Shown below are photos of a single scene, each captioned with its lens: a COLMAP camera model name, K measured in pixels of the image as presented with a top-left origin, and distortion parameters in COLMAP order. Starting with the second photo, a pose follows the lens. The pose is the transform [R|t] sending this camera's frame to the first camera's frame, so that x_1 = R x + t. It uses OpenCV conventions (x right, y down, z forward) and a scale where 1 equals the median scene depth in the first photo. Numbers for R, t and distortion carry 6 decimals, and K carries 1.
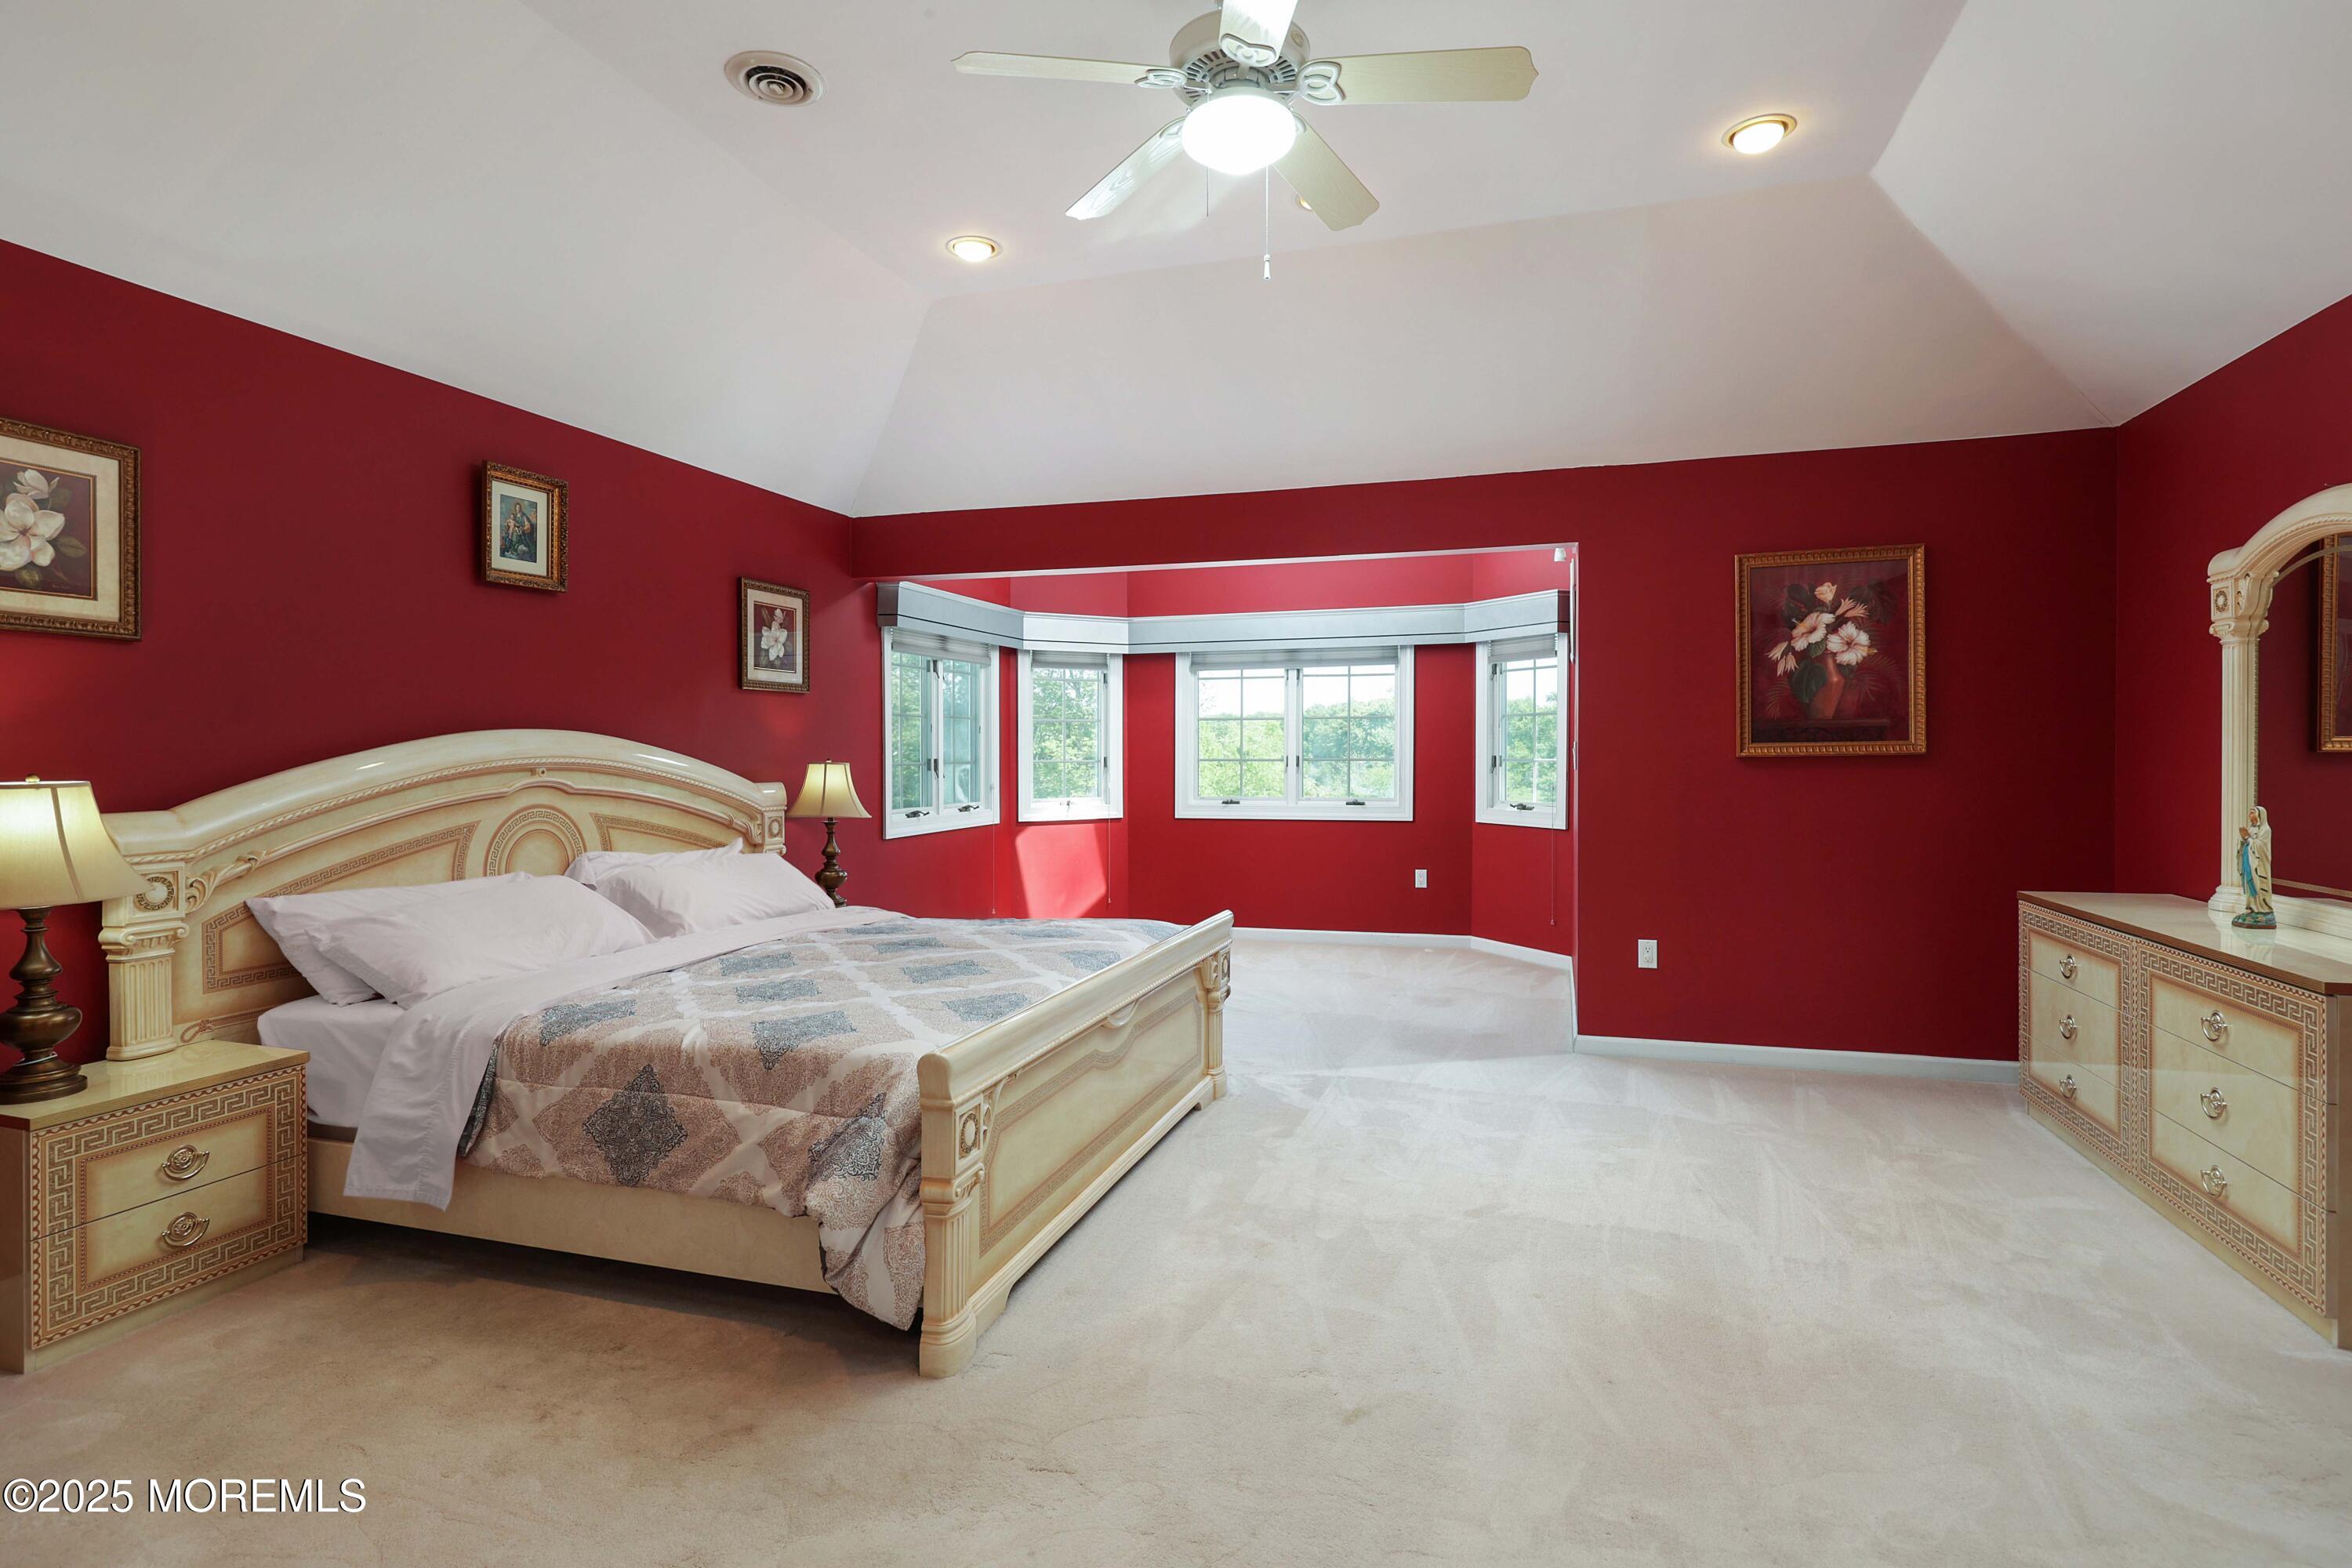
lens RADIAL K [[1186.8, 0, 1182.9], [0, 1186.8, 766.5], [0, 0, 1]] dist [0.004465, 0.000085]
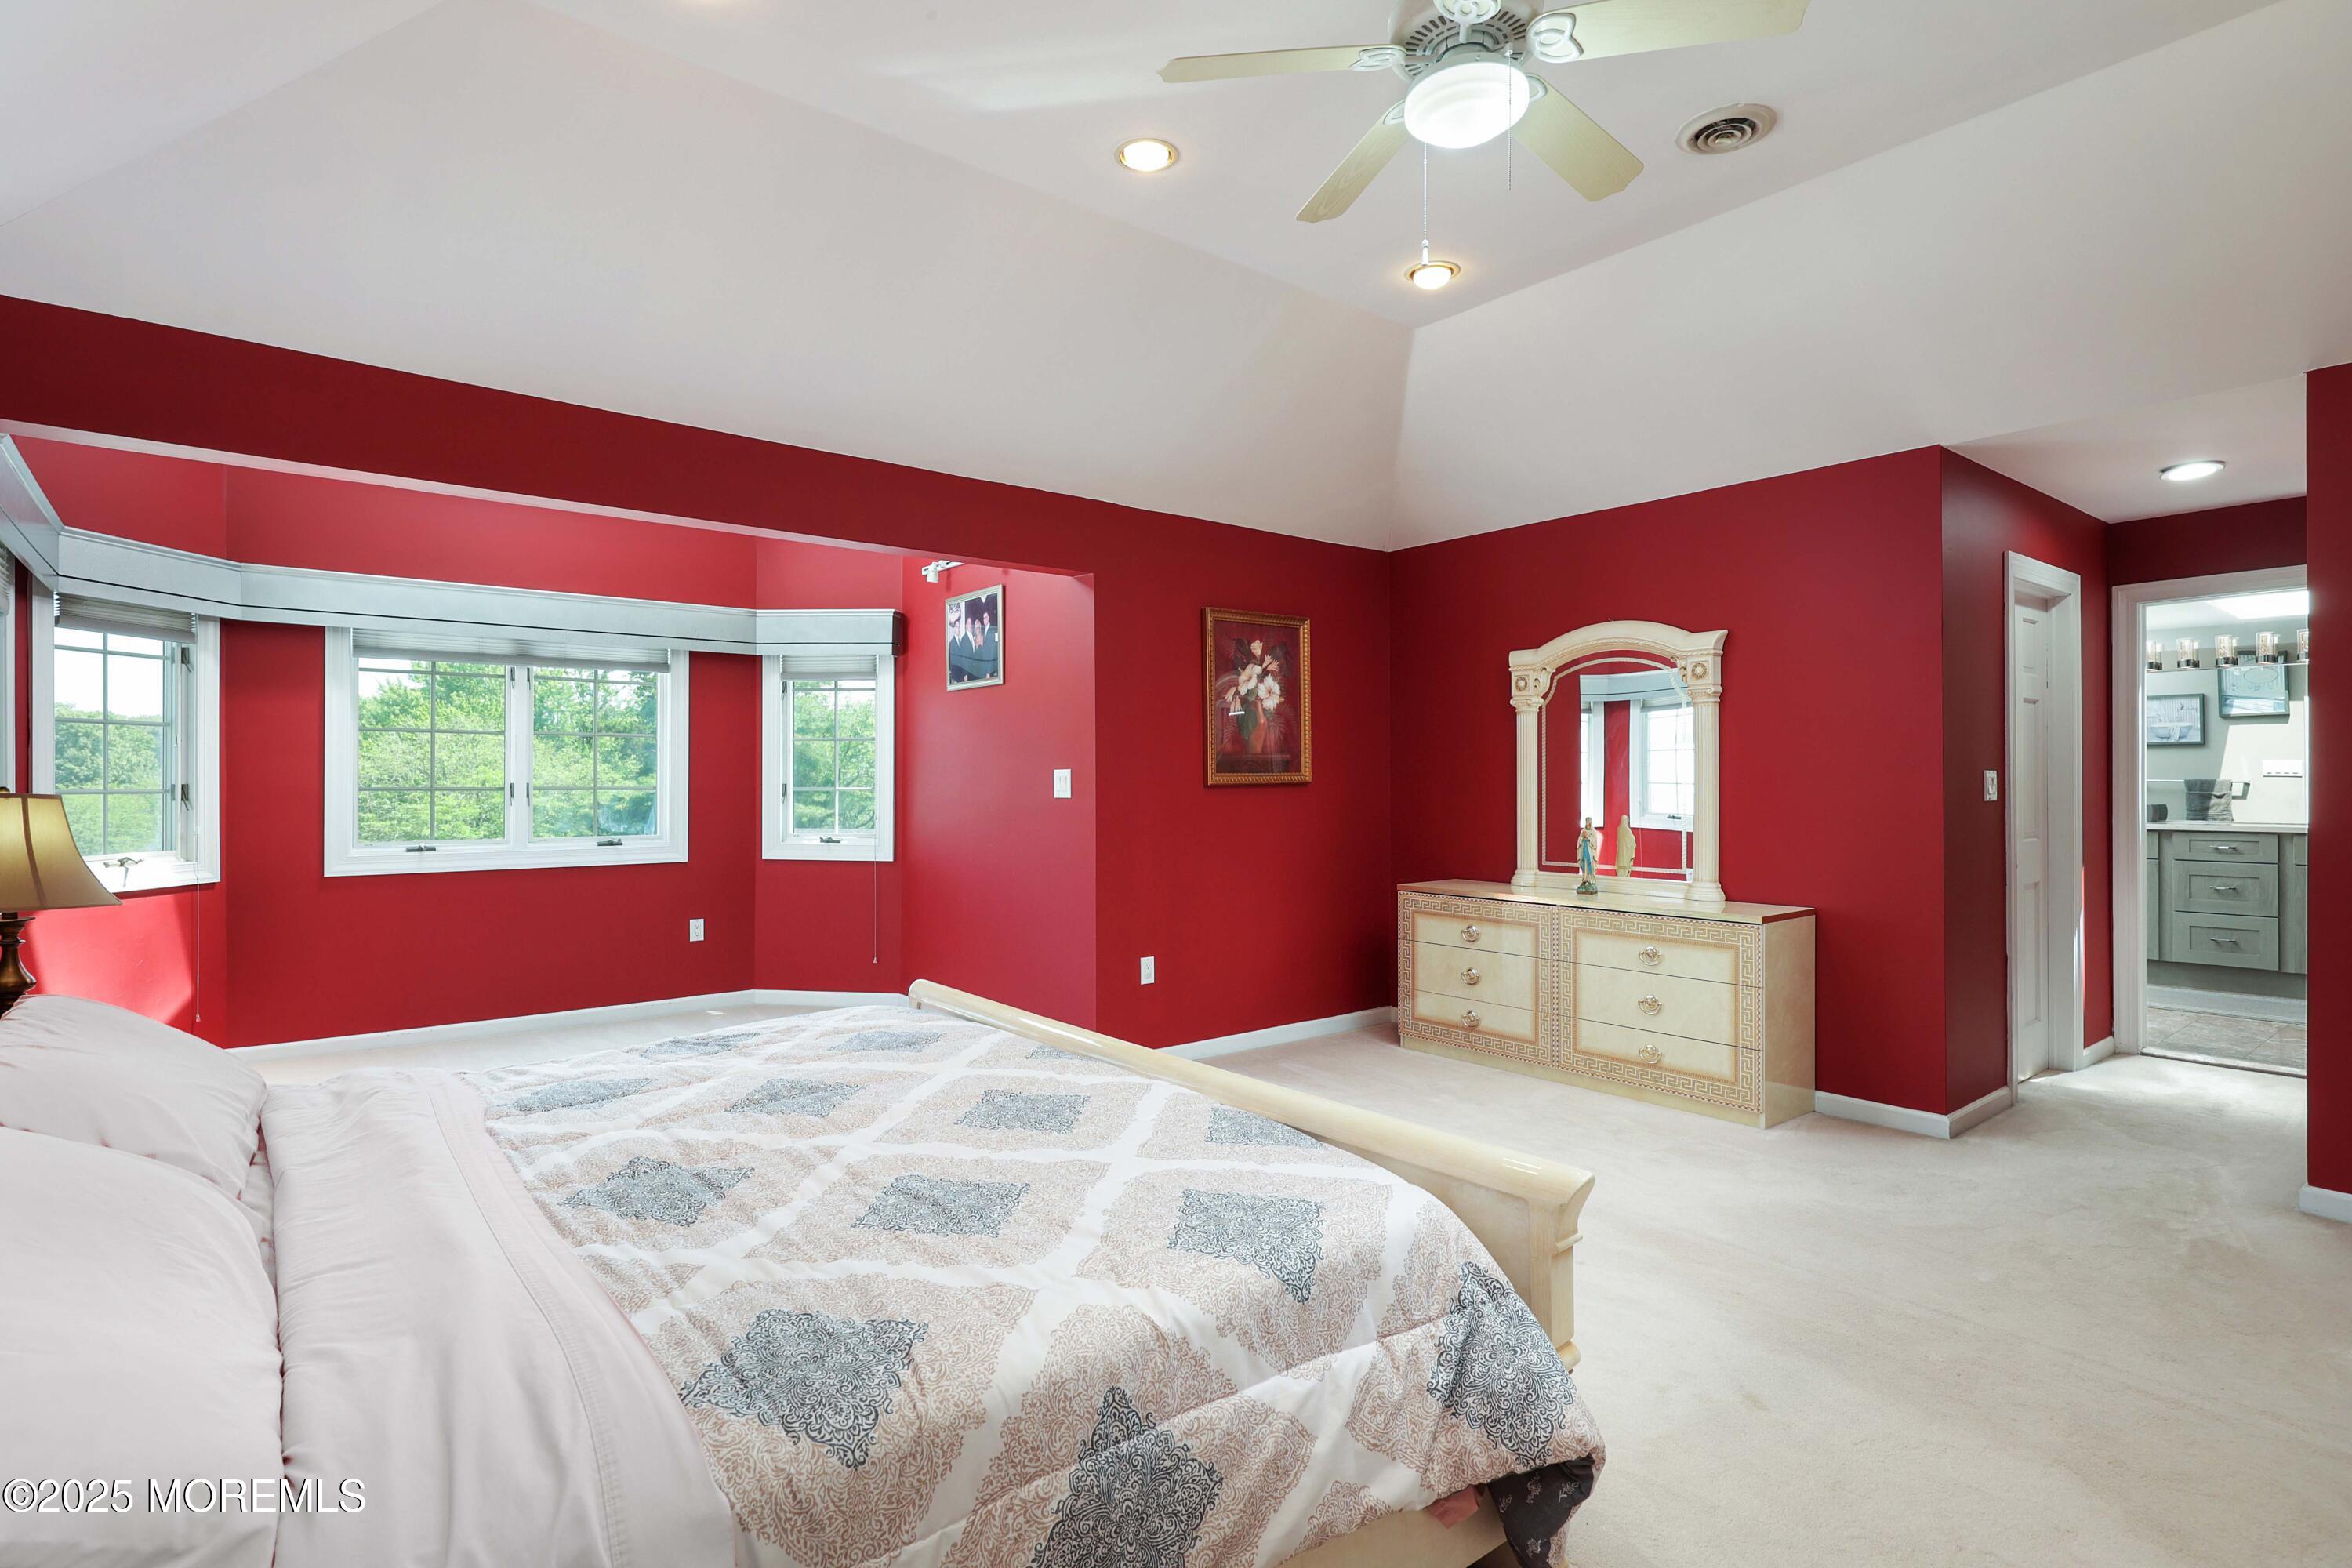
lens RADIAL K [[1186.8, 0, 1181.7], [0, 1186.8, 786.6], [0, 0, 1]] dist [0.004465, 0.000085]
pose [[0.552812, 0.000289, 0.833306, -0.499003], [0.005970, 0.999973, -0.004307, -0.002067], [-0.833284, 0.007356, 0.552796, 0.404180]]
